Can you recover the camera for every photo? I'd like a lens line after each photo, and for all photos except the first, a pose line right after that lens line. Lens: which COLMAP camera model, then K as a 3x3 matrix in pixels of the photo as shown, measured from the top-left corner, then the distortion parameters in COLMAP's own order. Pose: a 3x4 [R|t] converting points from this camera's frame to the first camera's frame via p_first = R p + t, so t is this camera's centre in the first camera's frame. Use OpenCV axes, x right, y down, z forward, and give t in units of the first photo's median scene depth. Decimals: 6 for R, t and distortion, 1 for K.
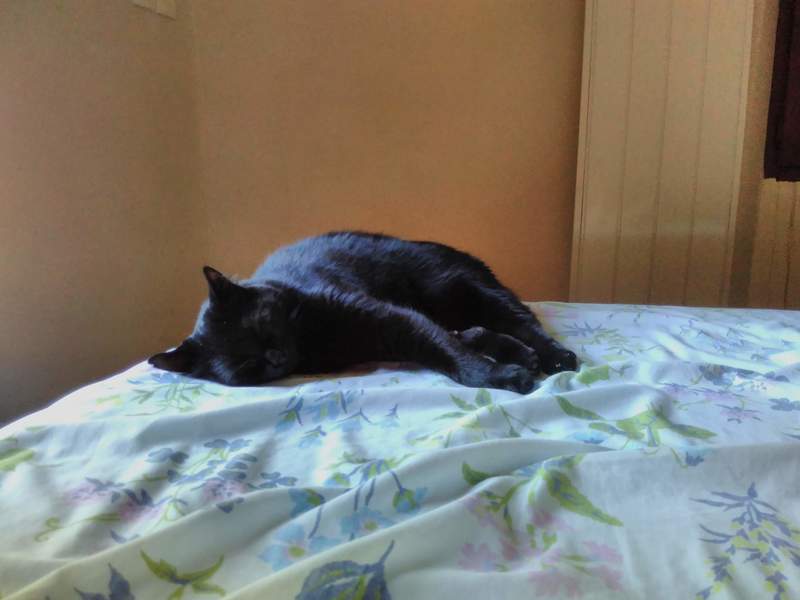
lens RADIAL K [[706.7, 0, 400.0], [0, 706.7, 300.0], [0, 0, 1]] dist [0.094872, -0.140601]
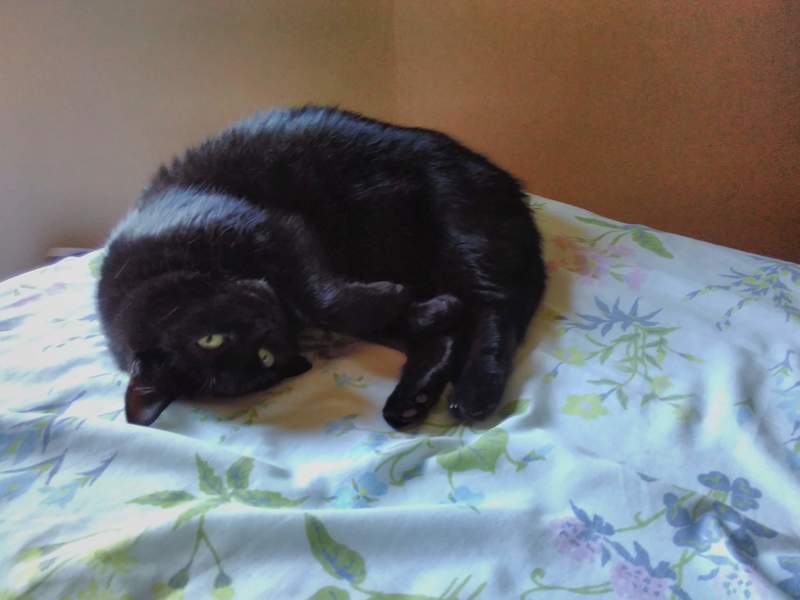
lens RADIAL K [[706.7, 0, 400.0], [0, 706.7, 300.0], [0, 0, 1]] dist [0.094872, -0.140601]
pose [[0.884464, 0.205426, -0.418956, 0.458493], [-0.057307, 0.938900, 0.339387, -0.226653], [0.463077, -0.276166, 0.842195, 0.517620]]
